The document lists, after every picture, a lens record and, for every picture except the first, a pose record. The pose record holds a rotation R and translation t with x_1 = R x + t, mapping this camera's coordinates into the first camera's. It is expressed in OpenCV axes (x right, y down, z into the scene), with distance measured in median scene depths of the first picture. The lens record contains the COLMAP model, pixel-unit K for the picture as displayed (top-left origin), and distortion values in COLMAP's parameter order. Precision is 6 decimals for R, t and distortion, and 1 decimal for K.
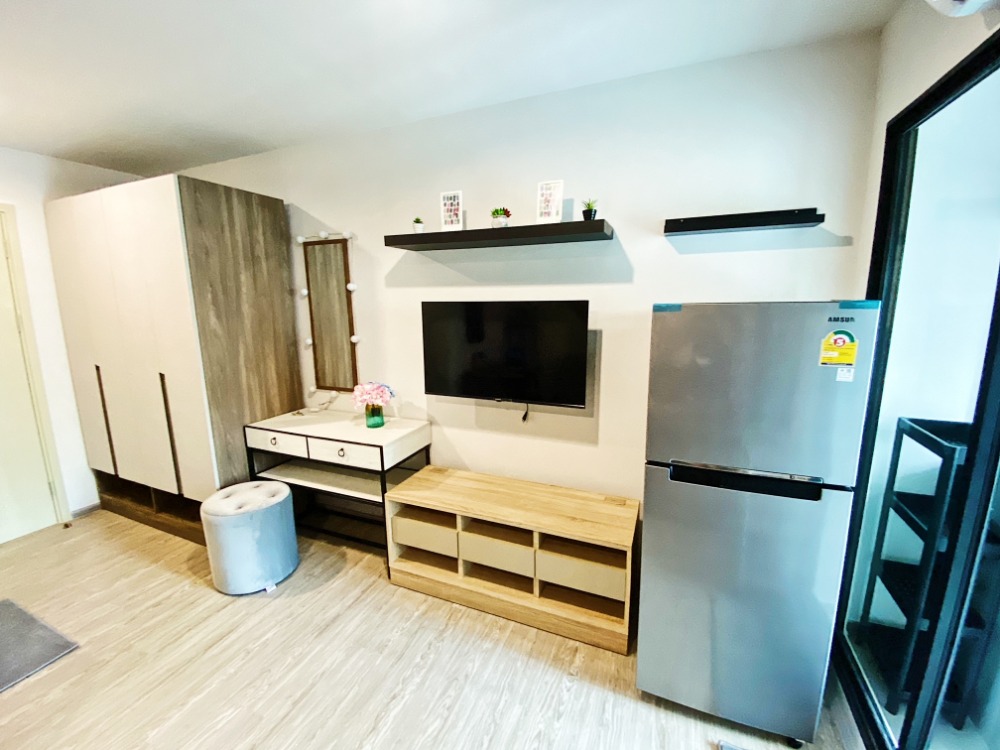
lens RADIAL K [[407.3, 0, 506.6], [0, 407.3, 372.6], [0, 0, 1]] dist [0.000012, -0.010611]
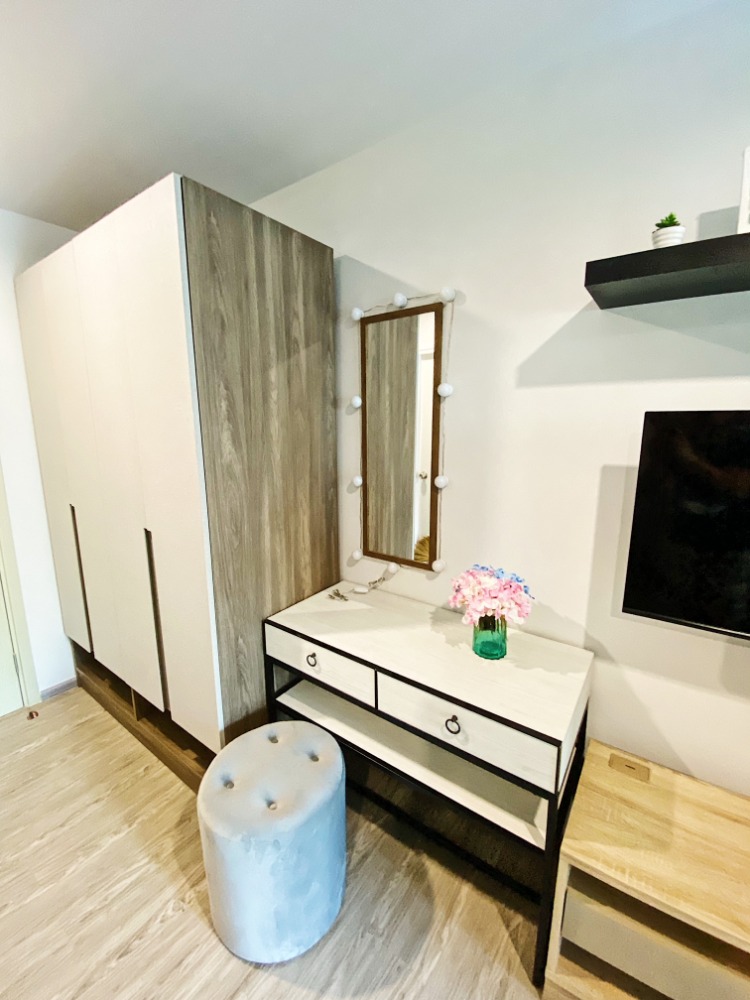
lens RADIAL K [[407.3, 0, 381.4], [0, 407.3, 496.2], [0, 0, 1]] dist [0.000012, -0.010611]
pose [[0.974932, 0.046874, -0.217511, -0.351160], [-0.045007, 0.998895, 0.013534, -0.071181], [0.217905, -0.003405, 0.975964, 0.447024]]
